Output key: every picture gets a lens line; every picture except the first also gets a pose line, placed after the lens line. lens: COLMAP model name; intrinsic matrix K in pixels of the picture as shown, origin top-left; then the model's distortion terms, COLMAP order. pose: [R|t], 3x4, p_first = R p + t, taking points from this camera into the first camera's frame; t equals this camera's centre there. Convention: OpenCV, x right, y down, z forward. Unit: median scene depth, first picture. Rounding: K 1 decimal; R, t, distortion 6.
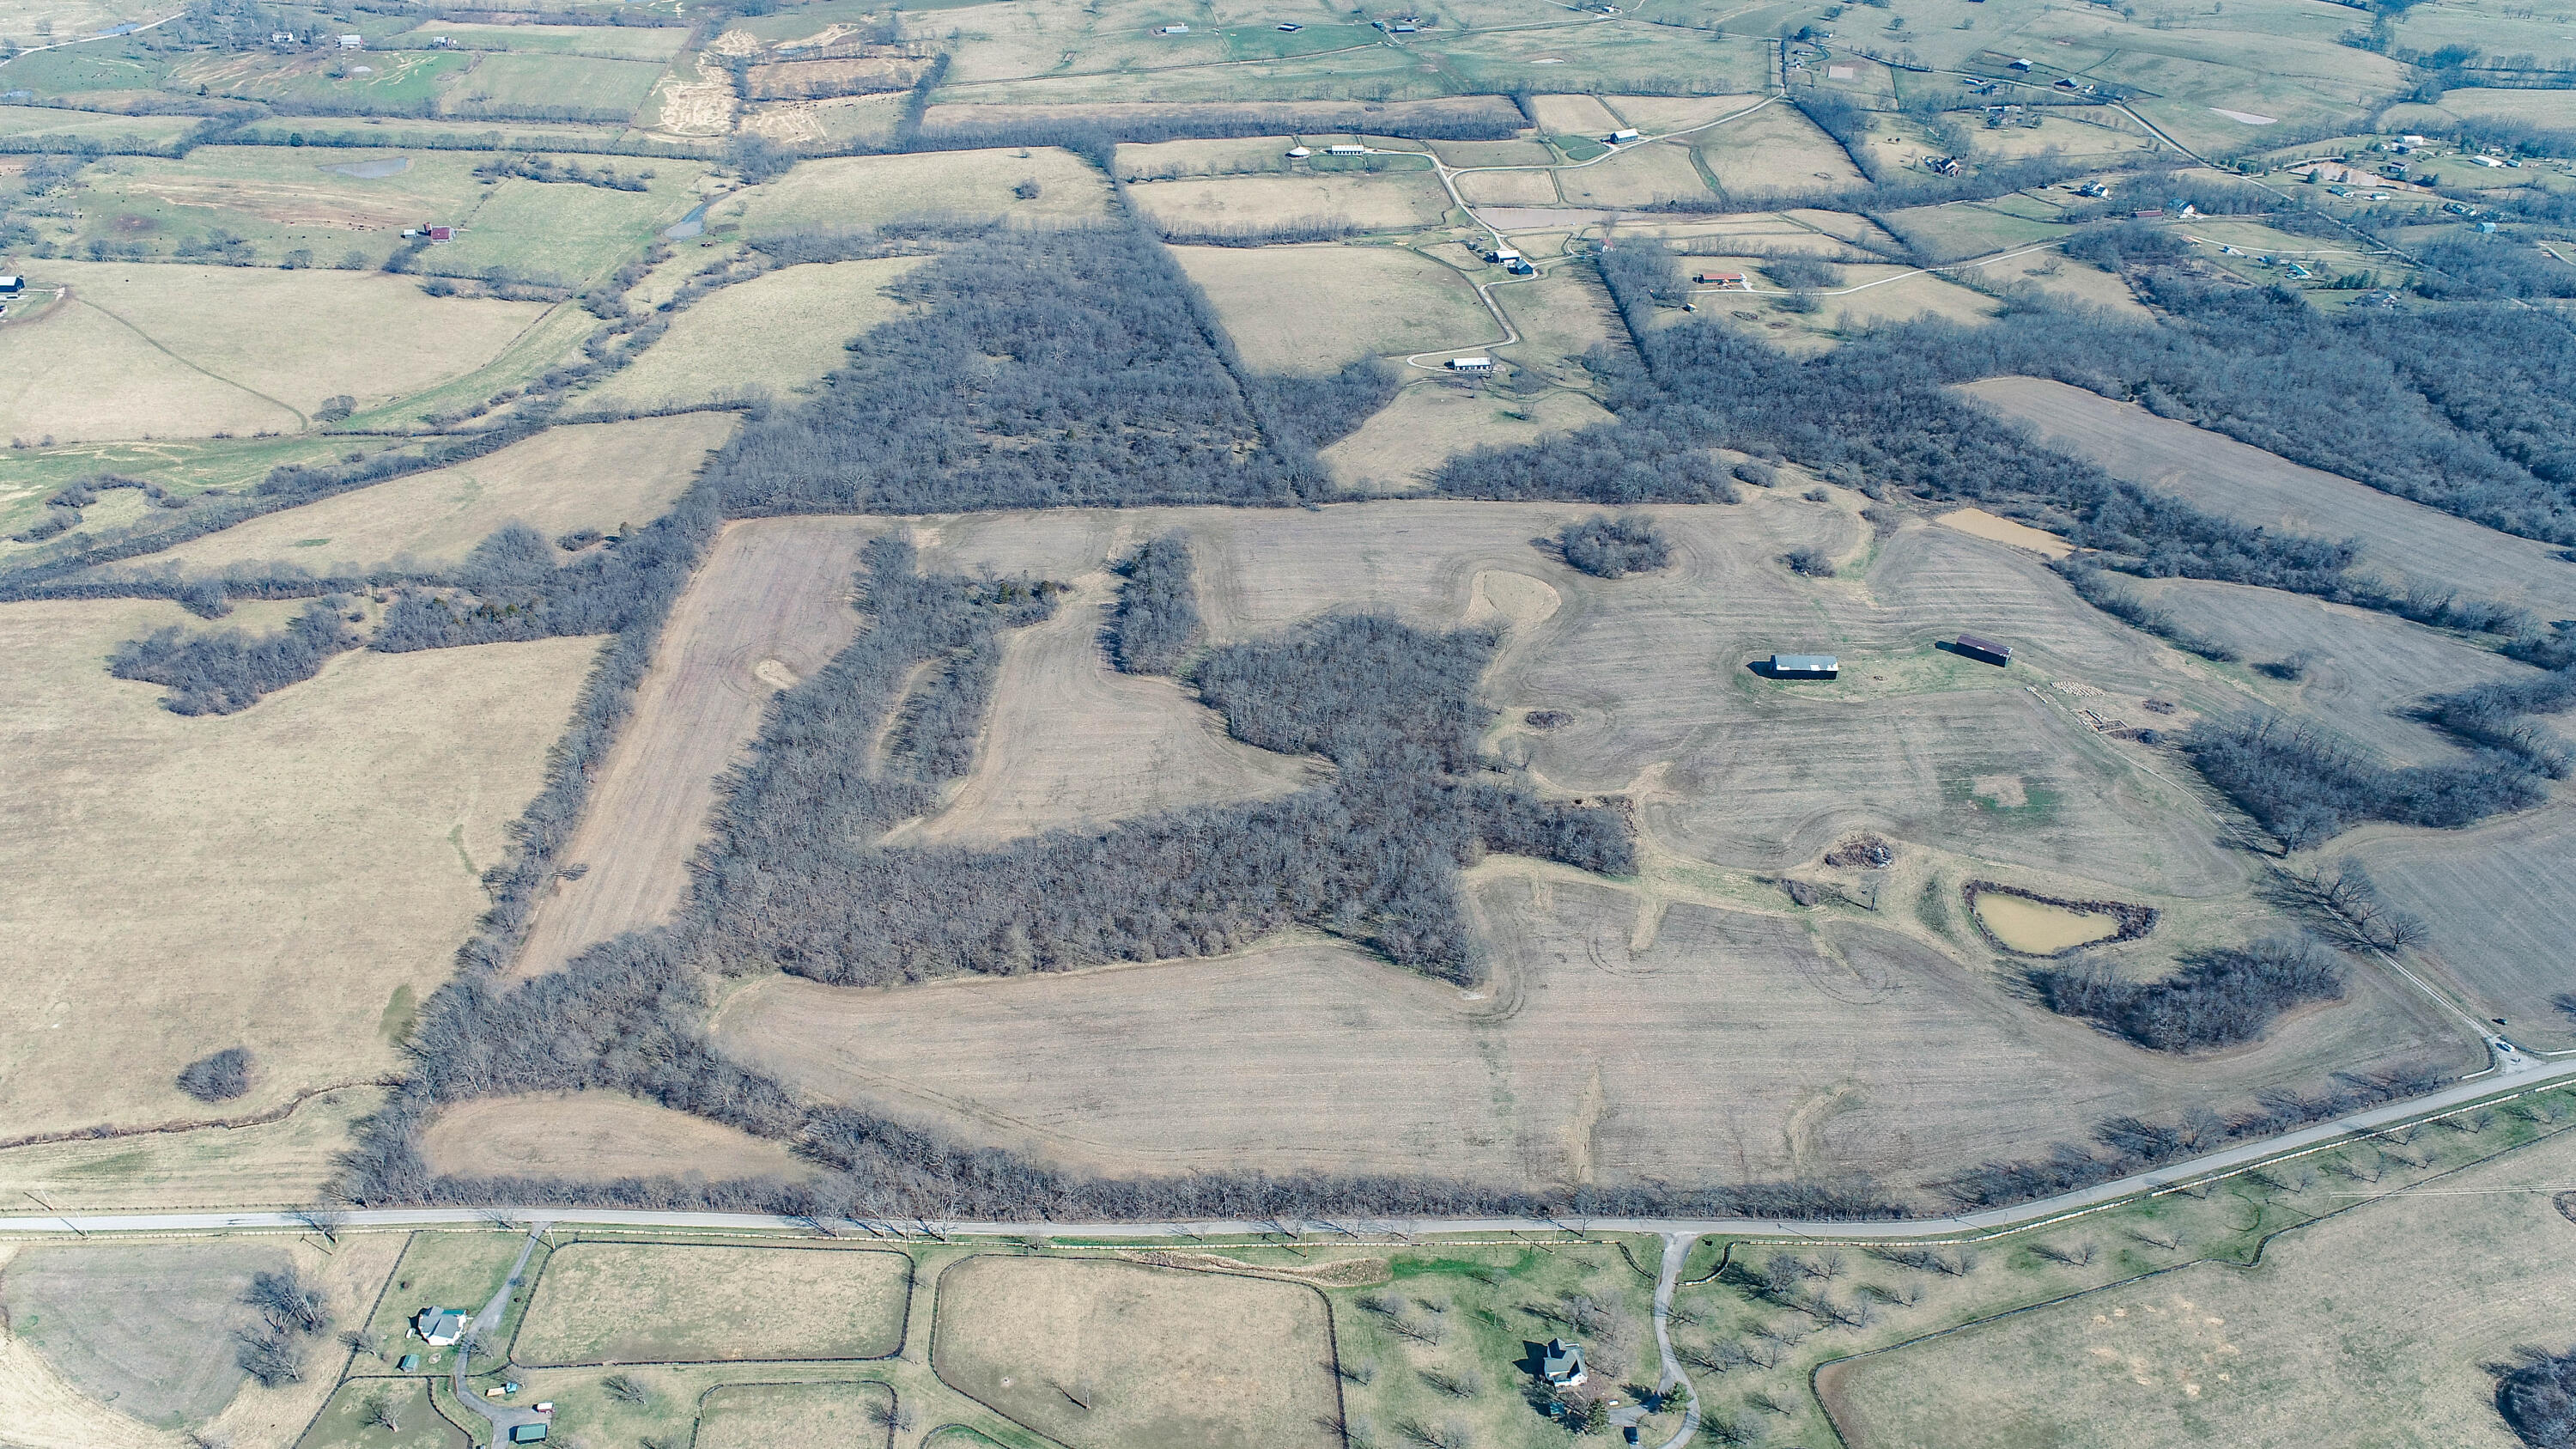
lens RADIAL K [[1748.0, 0, 1295.5], [0, 1748.0, 719.3], [0, 0, 1]] dist [-0.010949, 0.005363]
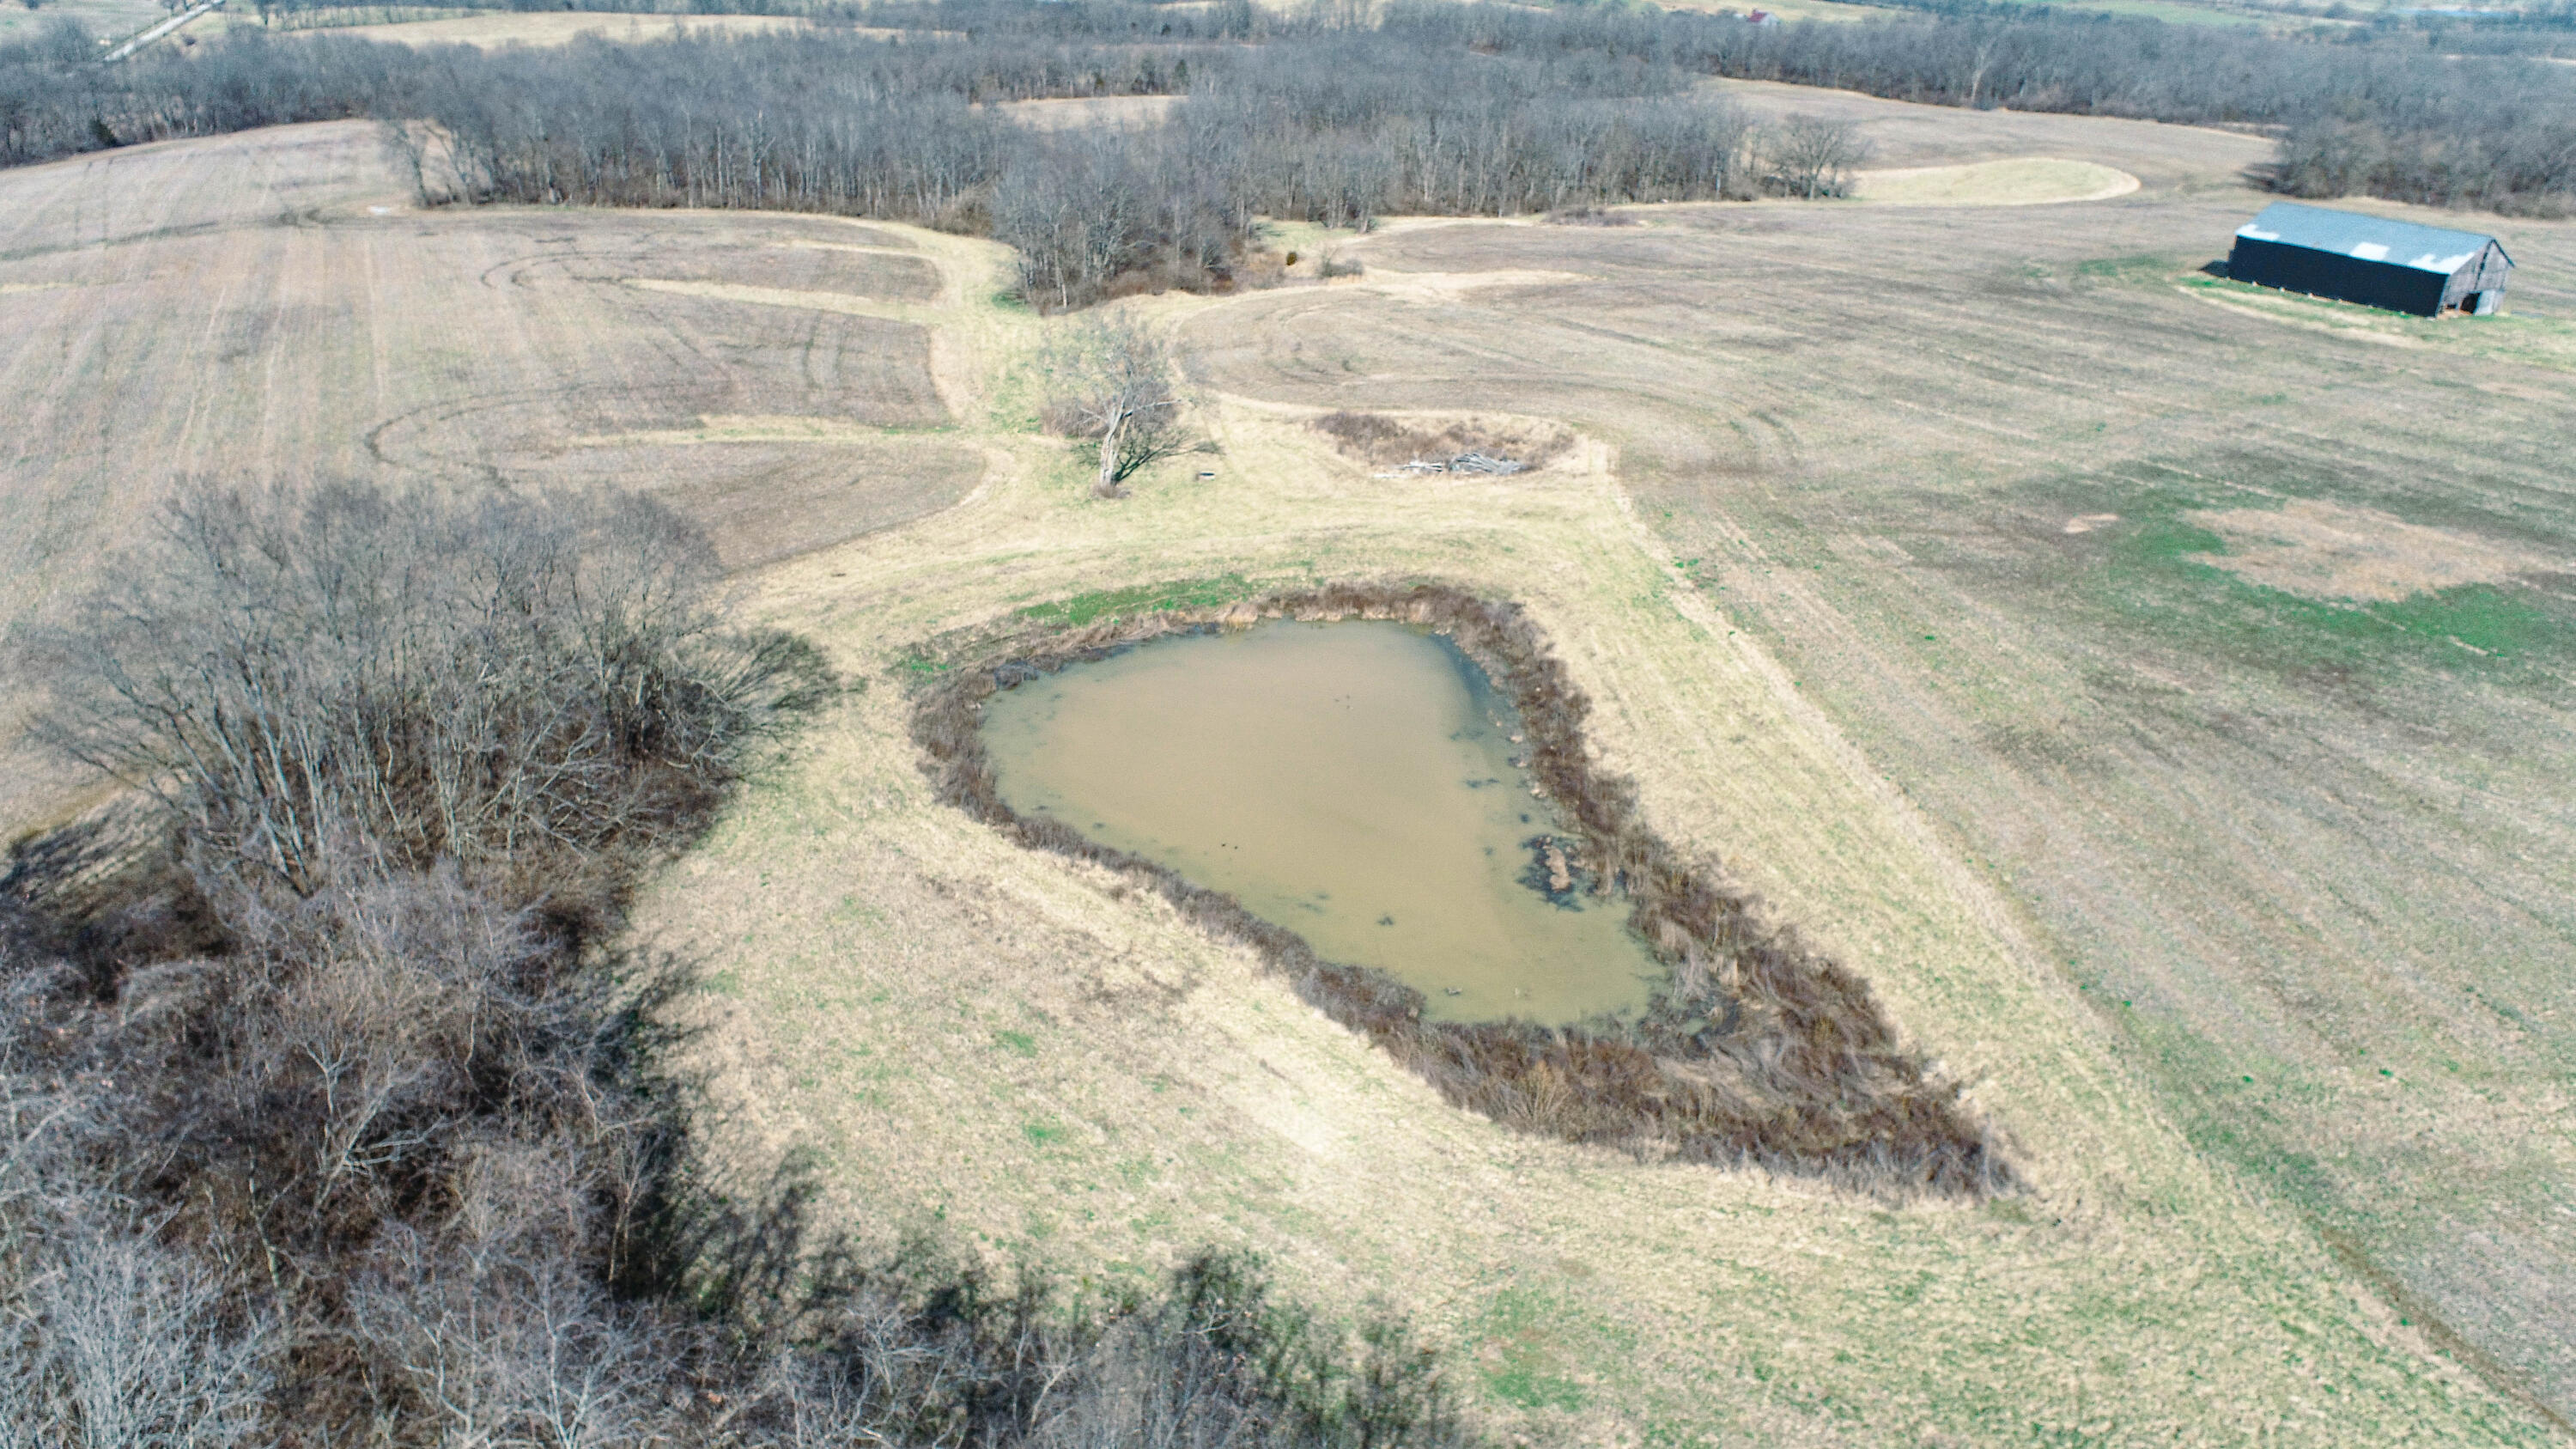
lens RADIAL K [[1748.0, 0, 1287.0], [0, 1748.0, 726.1], [0, 0, 1]] dist [-0.010949, 0.005363]
pose [[0.429244, 0.371200, -0.823384, 0.386876], [-0.500190, 0.856774, 0.125495, 0.066083], [0.752037, 0.357980, 0.553435, 0.634933]]
